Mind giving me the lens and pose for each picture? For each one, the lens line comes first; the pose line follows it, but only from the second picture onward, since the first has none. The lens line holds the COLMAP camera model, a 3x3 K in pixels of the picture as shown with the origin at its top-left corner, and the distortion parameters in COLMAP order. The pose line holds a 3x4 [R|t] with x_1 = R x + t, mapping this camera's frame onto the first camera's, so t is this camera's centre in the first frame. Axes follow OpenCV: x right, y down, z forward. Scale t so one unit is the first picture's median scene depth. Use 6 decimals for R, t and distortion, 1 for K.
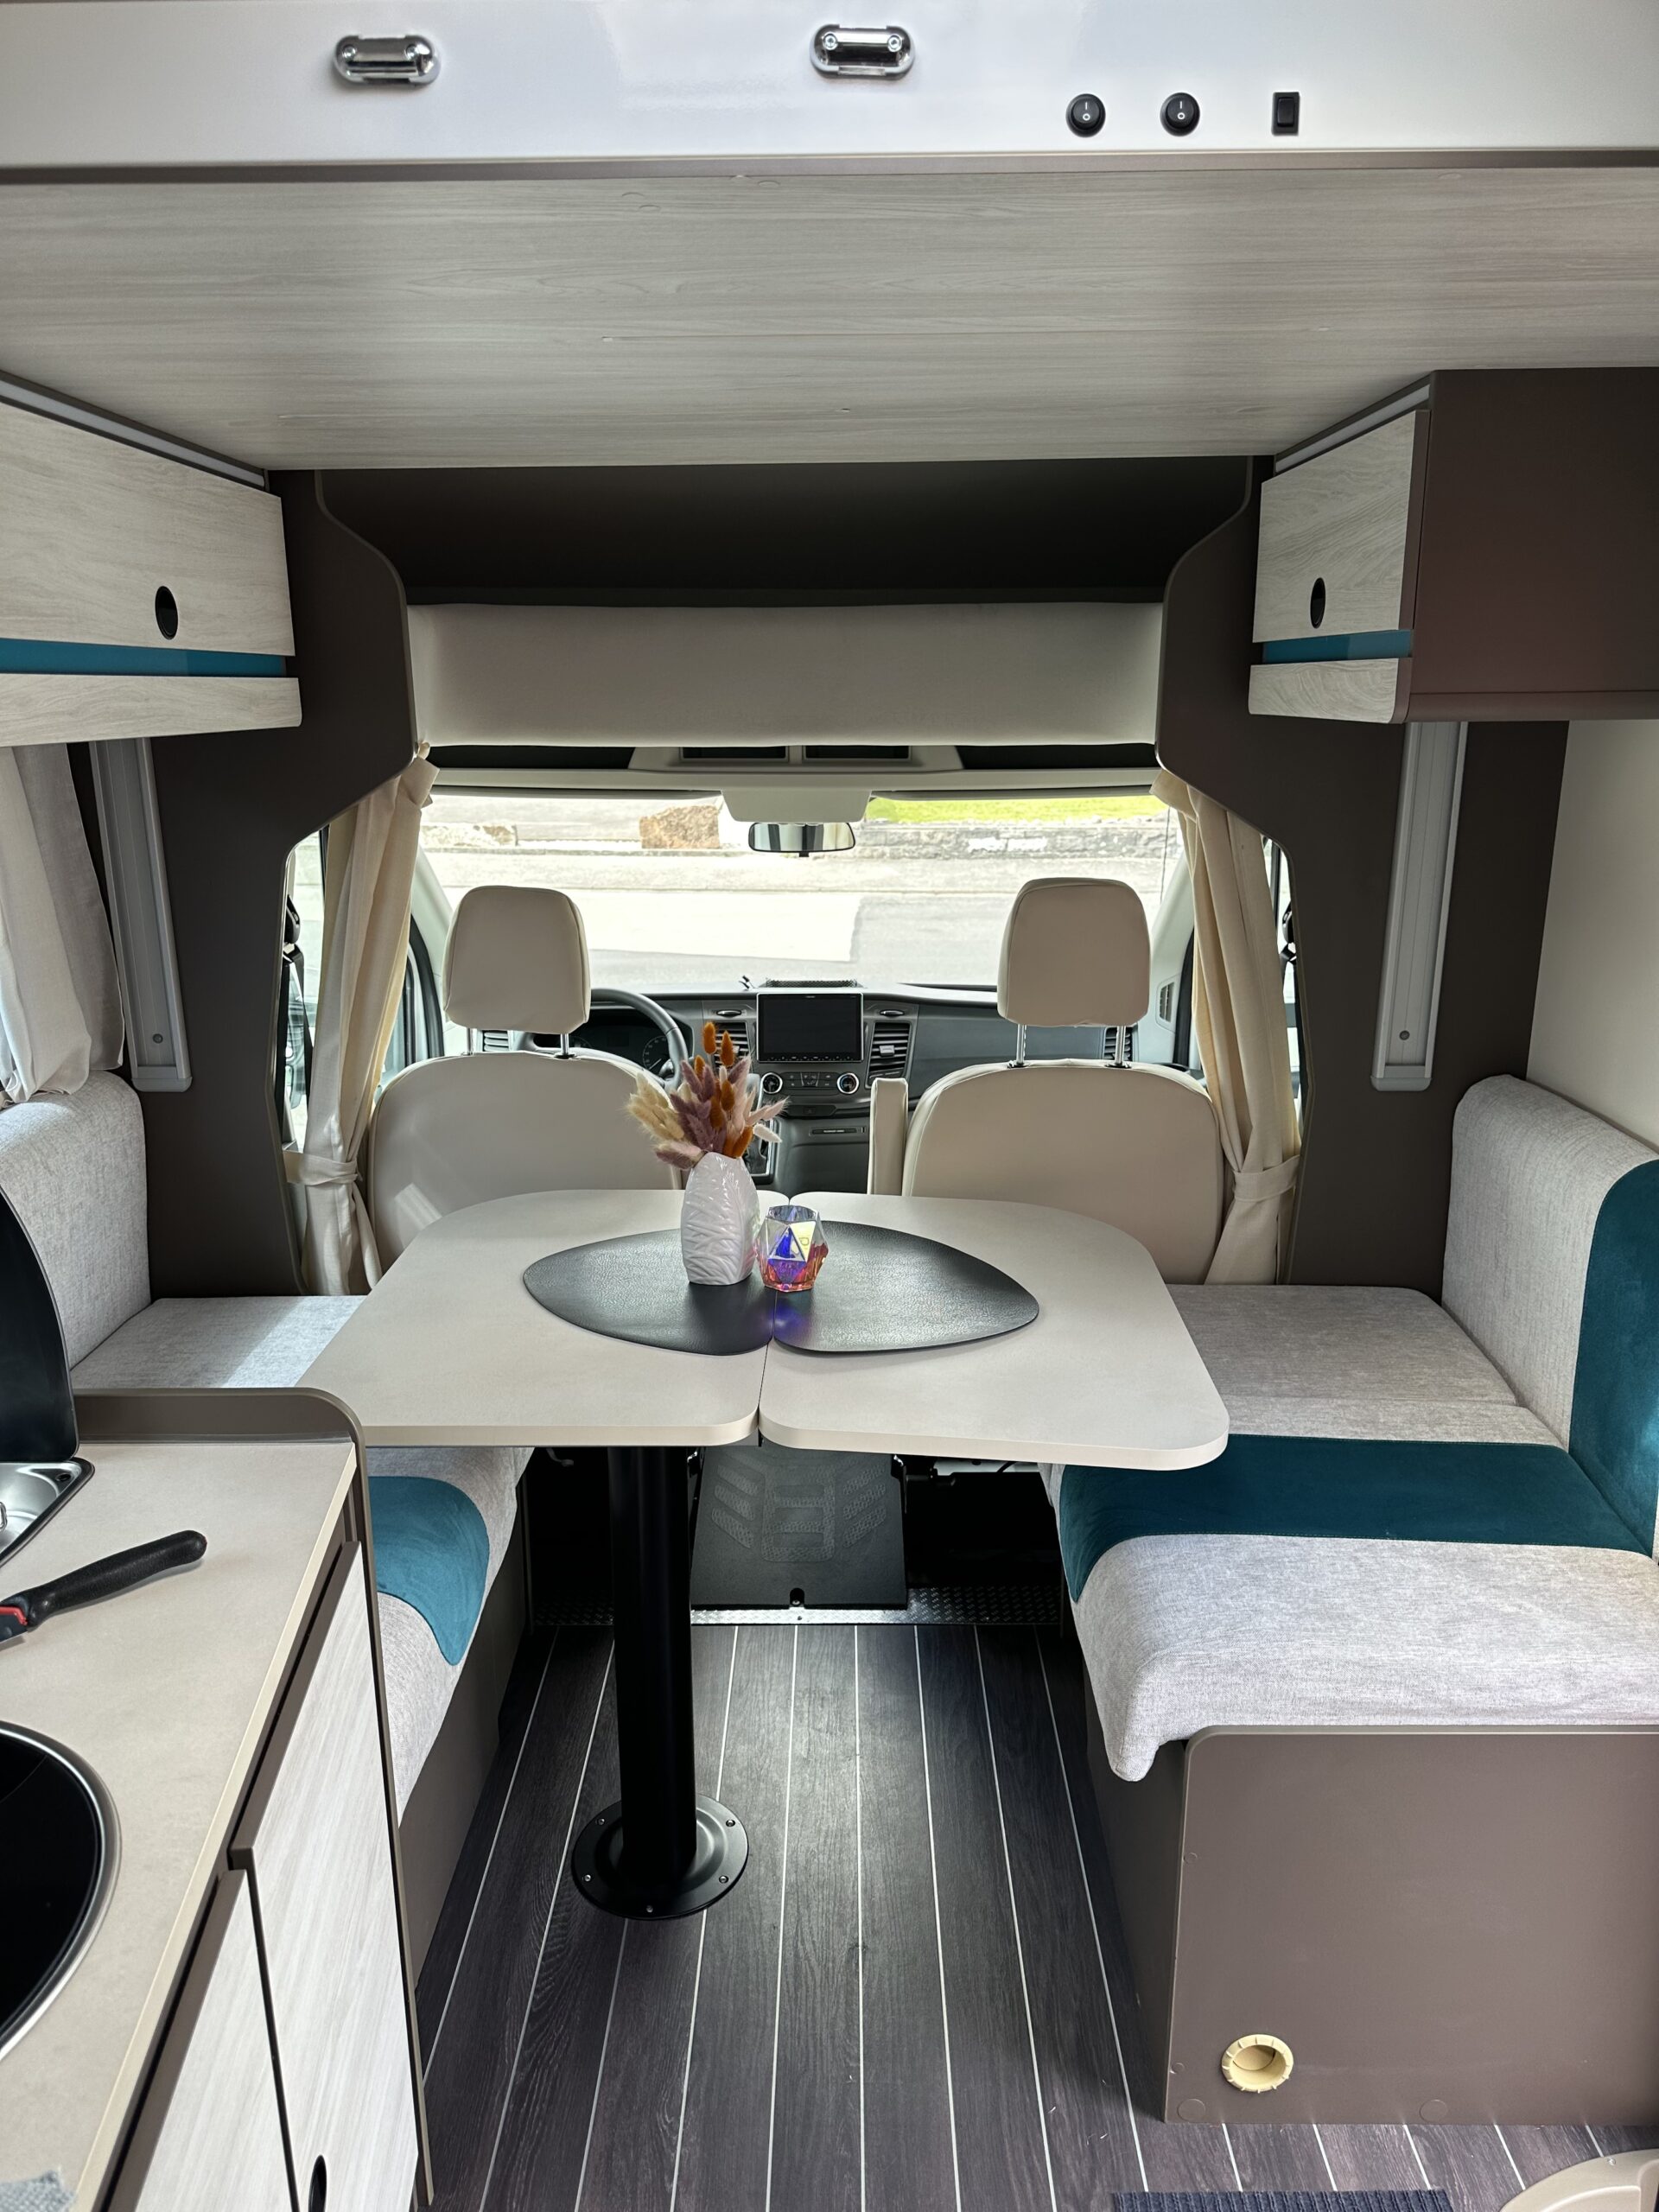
lens RADIAL K [[1553.4, 0, 828.6], [0, 1553.4, 1095.9], [0, 0, 1]] dist [0.031628, -0.036822]
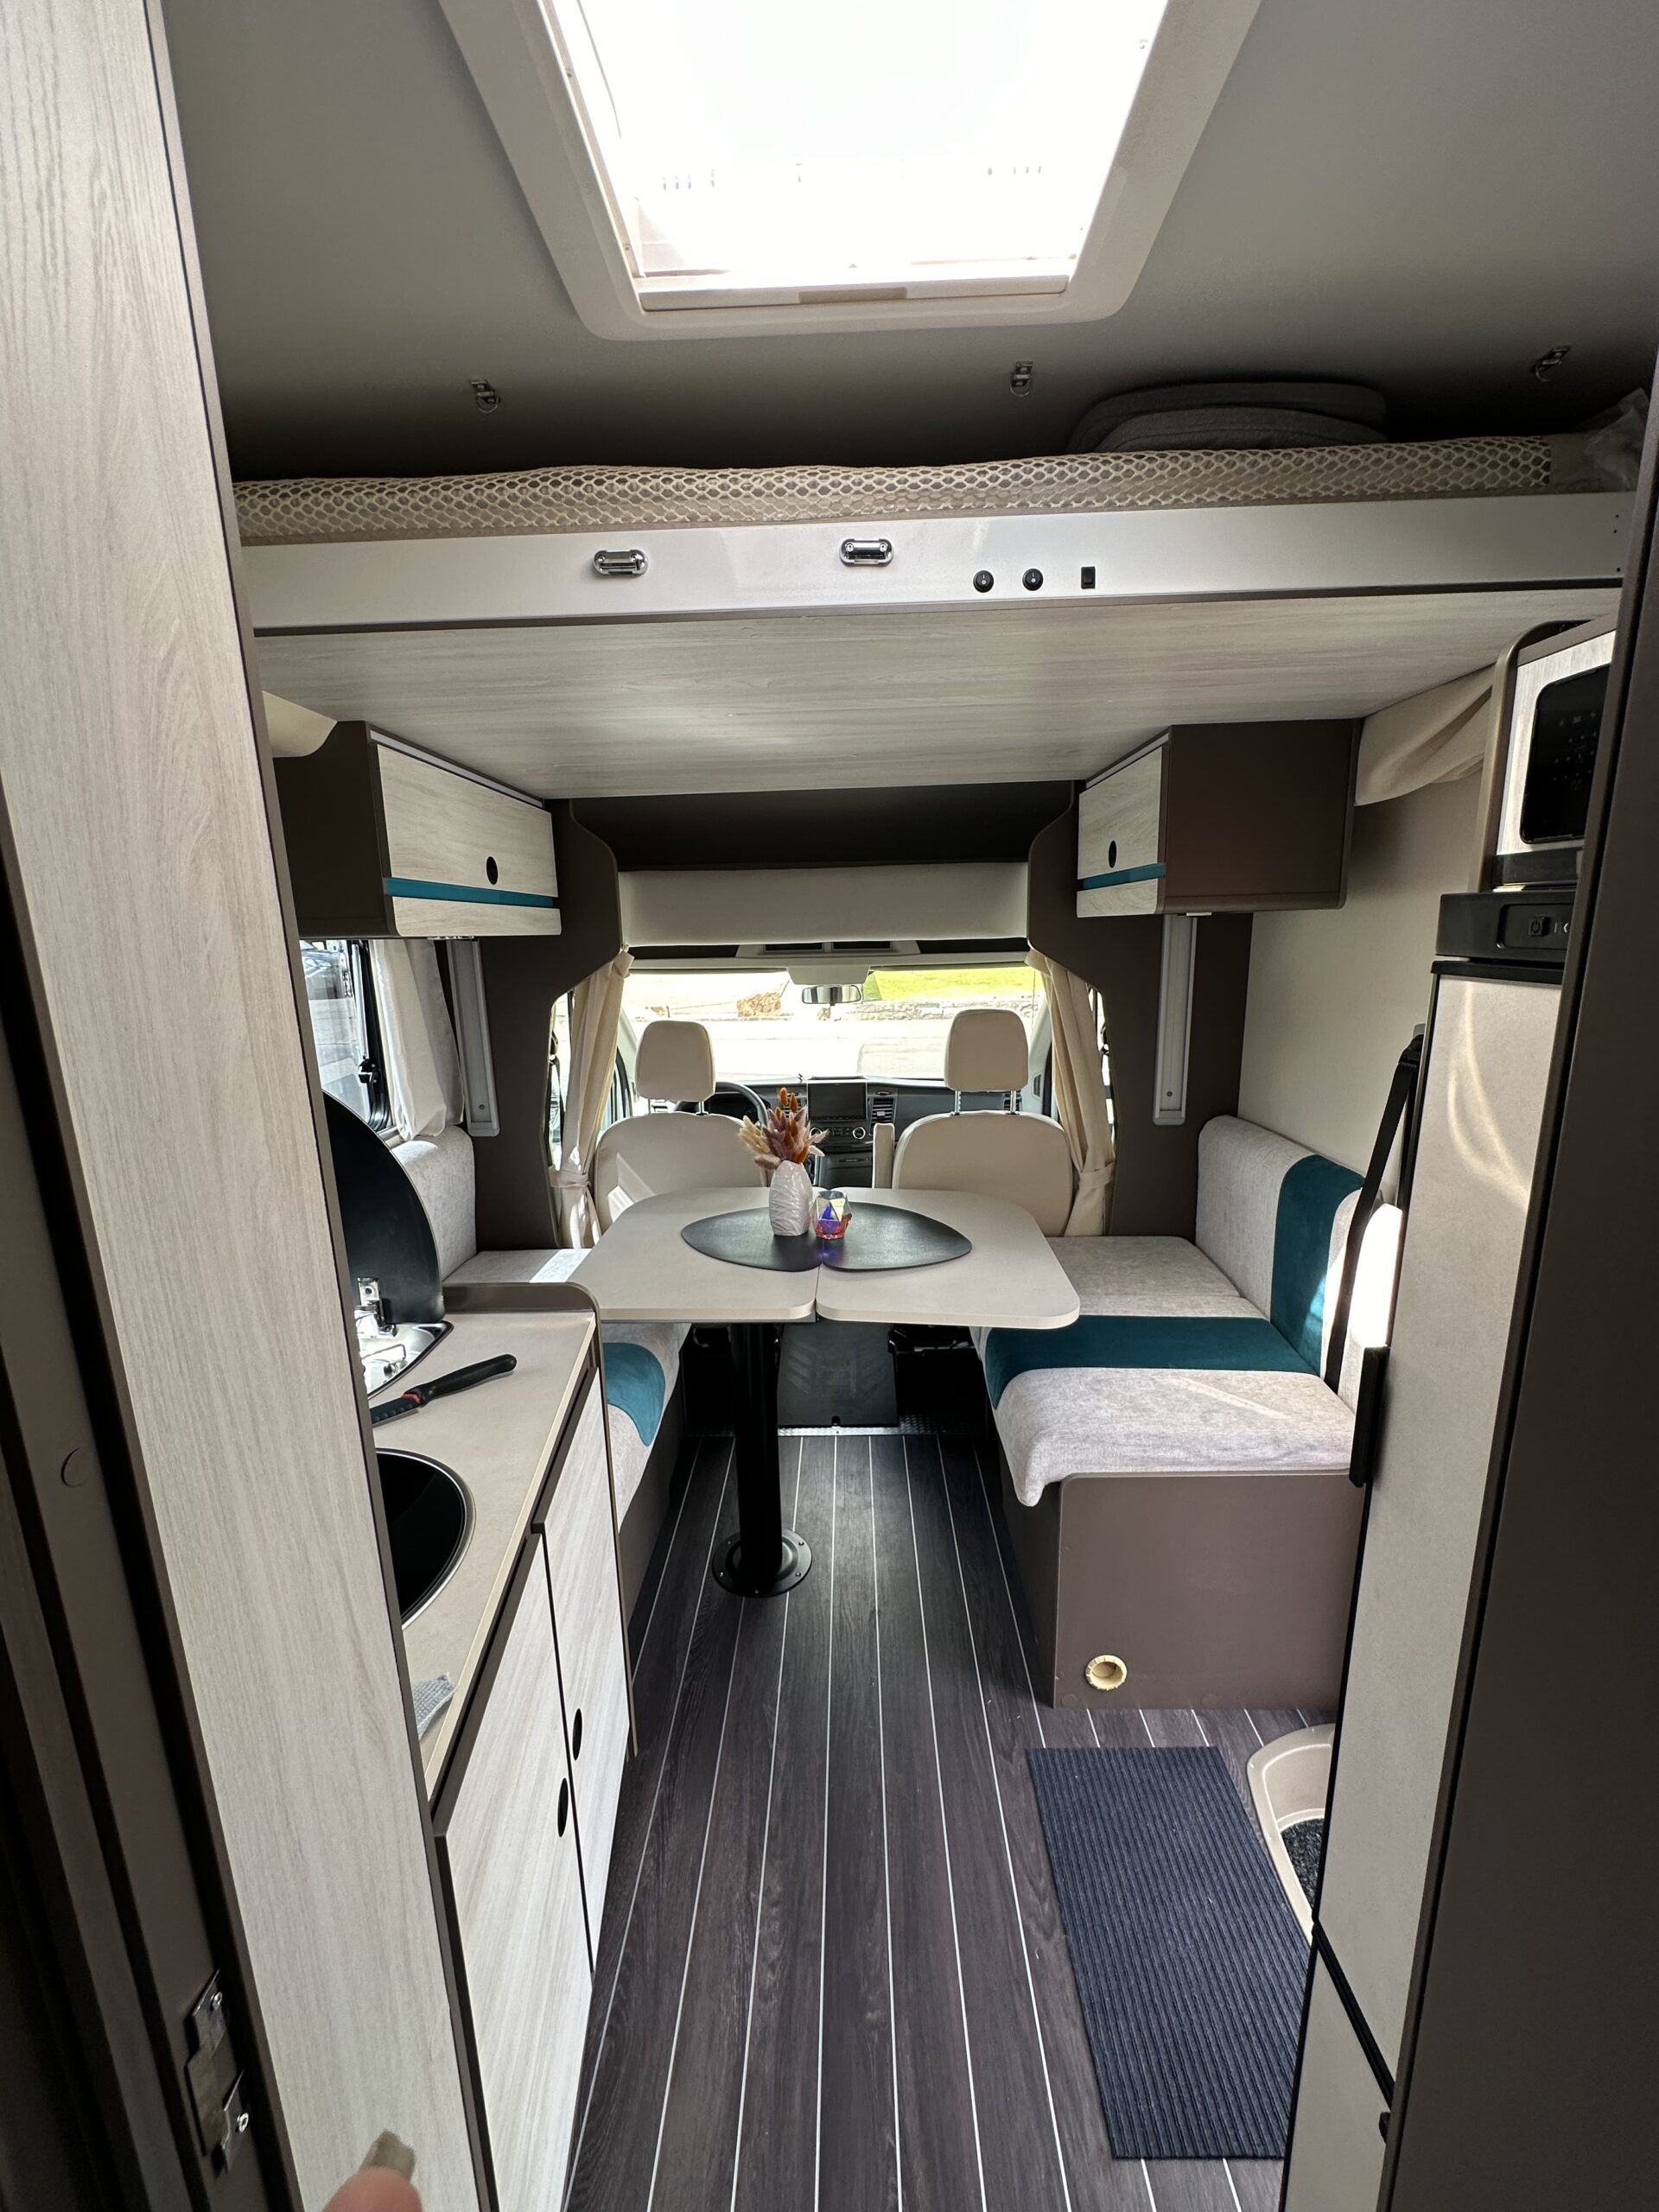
lens RADIAL K [[878.0, 0, 829.4], [0, 878.0, 1111.6], [0, 0, 1]] dist [-0.001473, 0.000175]
pose [[0.999745, -0.016129, -0.015824, -0.008450], [0.015194, 0.998229, -0.057509, 0.038446], [0.016724, 0.057254, 0.998220, -0.019112]]
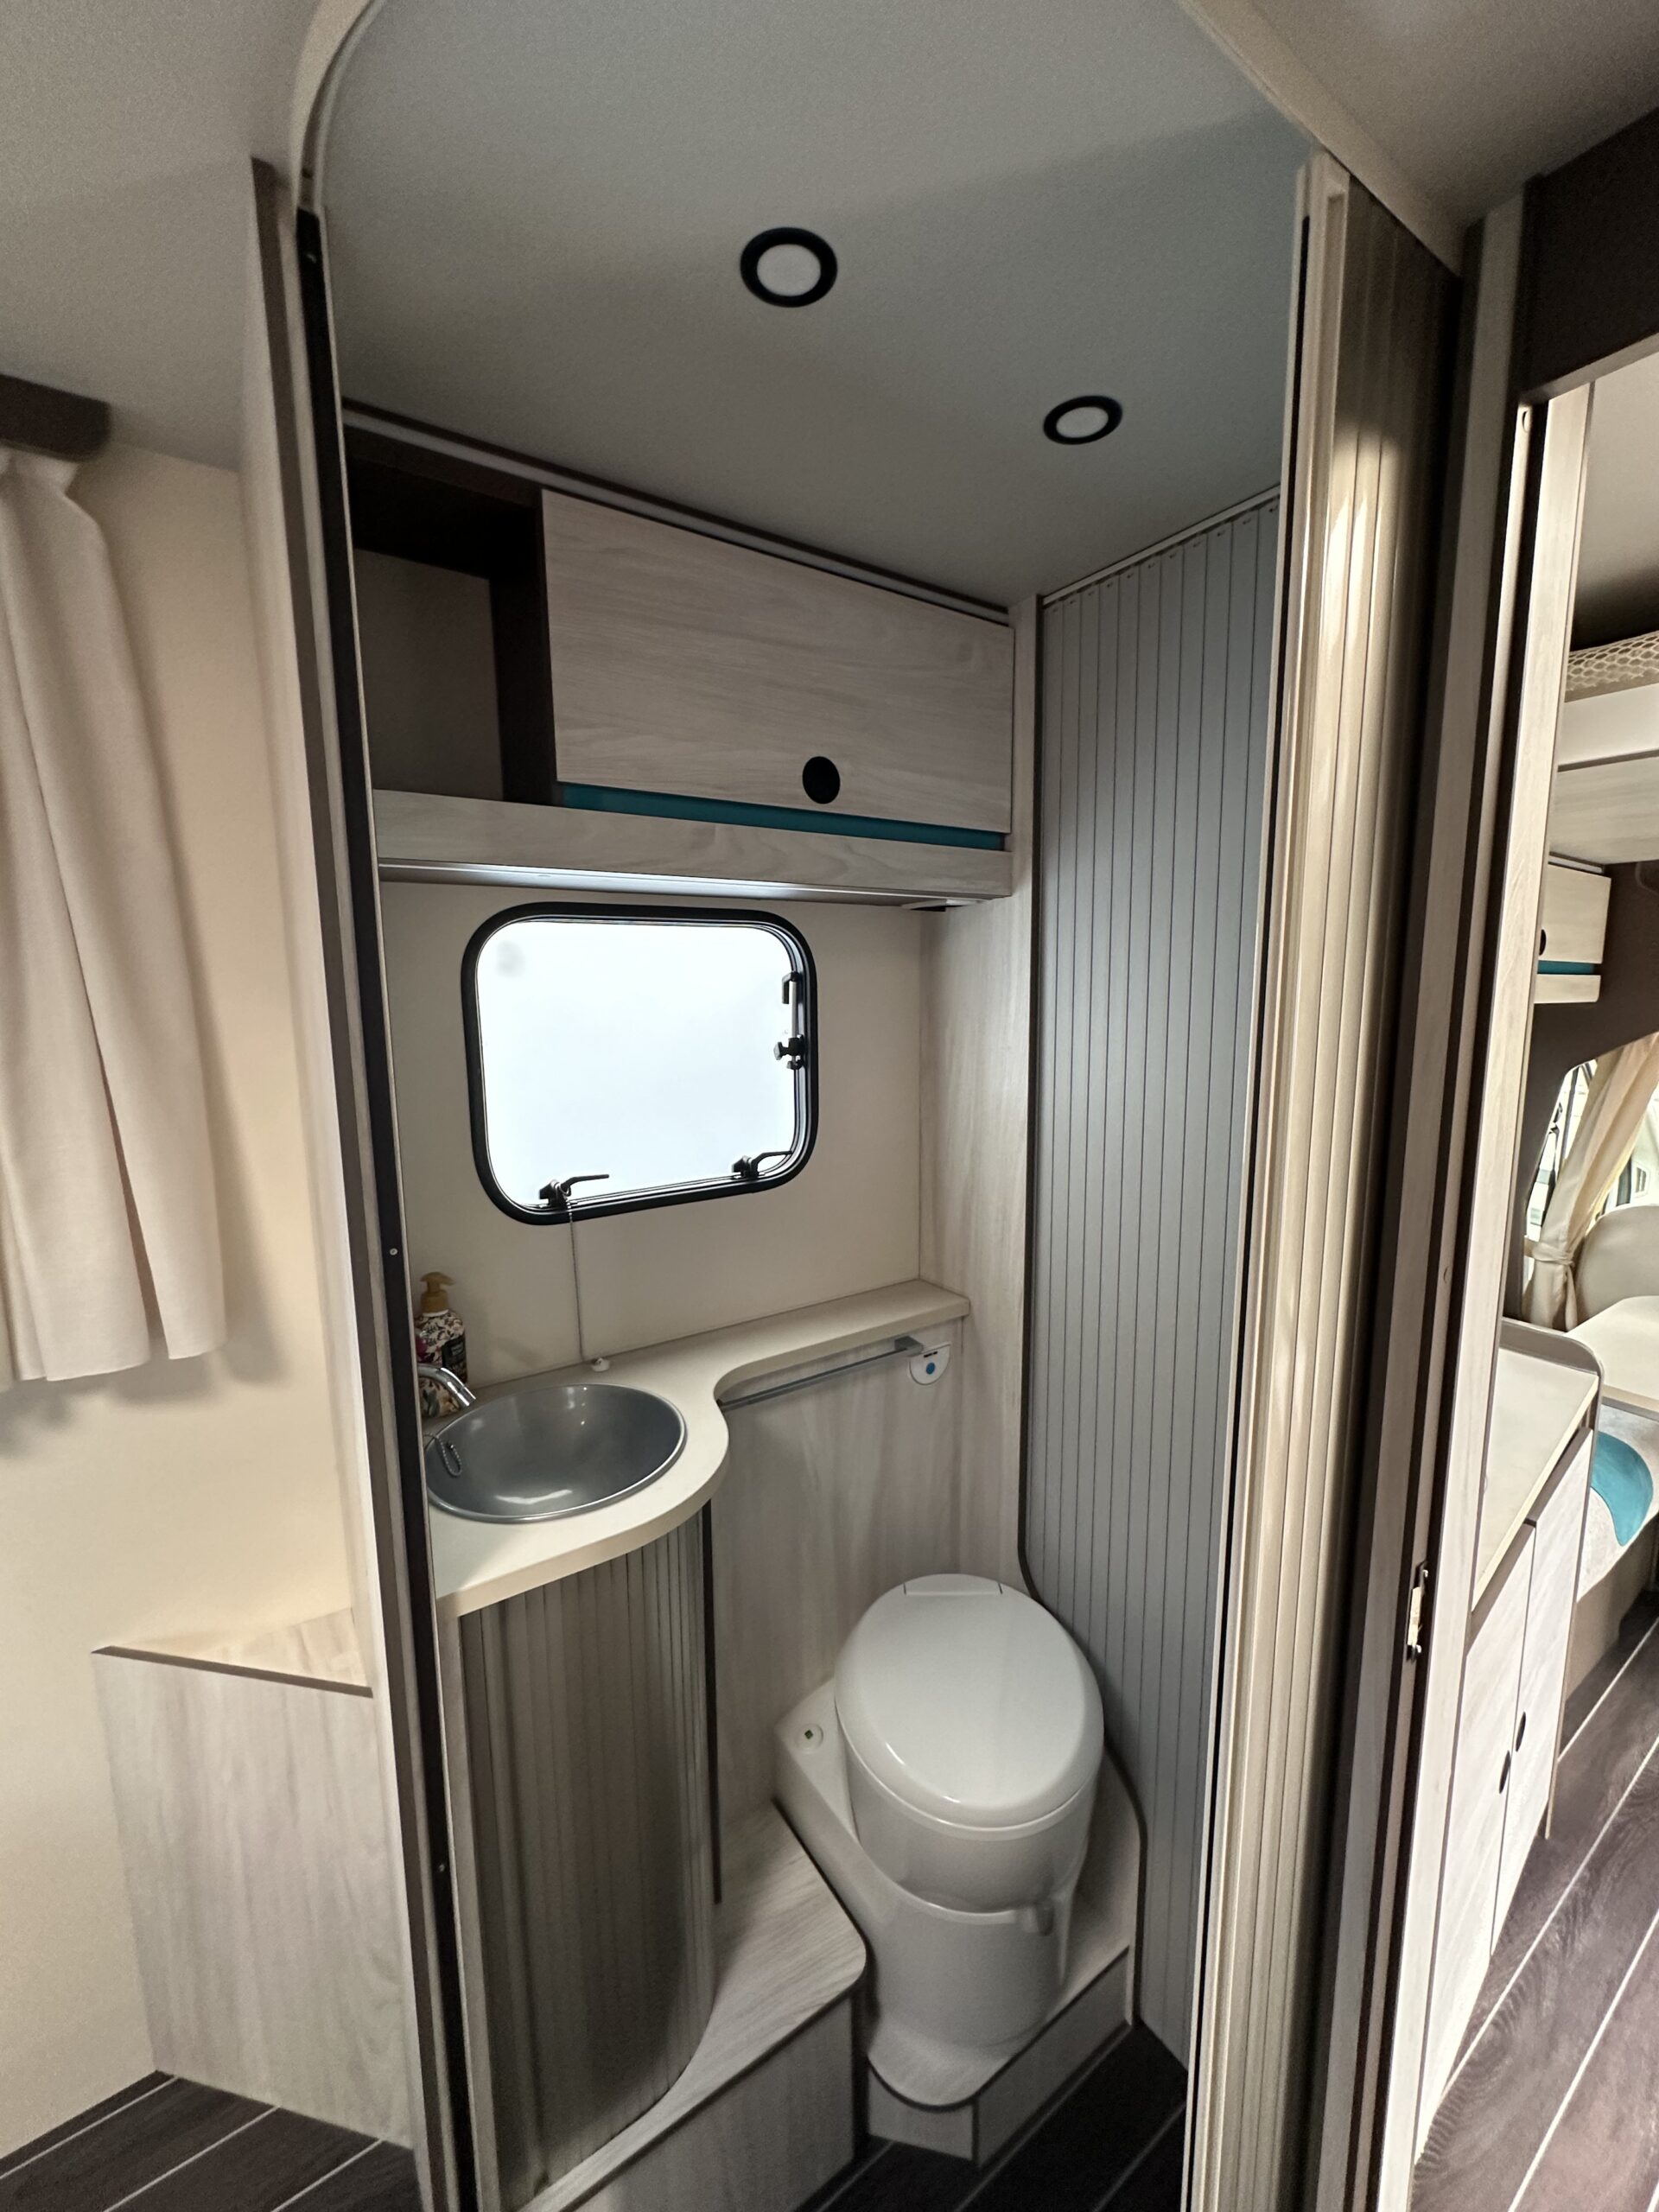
lens RADIAL K [[878.0, 0, 826.0], [0, 878.0, 1103.0], [0, 0, 1]] dist [-0.001473, 0.000175]
pose [[0.568700, 0.114031, -0.814602, -0.009197], [-0.209711, 0.977717, -0.009542, 0.076686], [0.795362, 0.176258, 0.579942, -0.284579]]
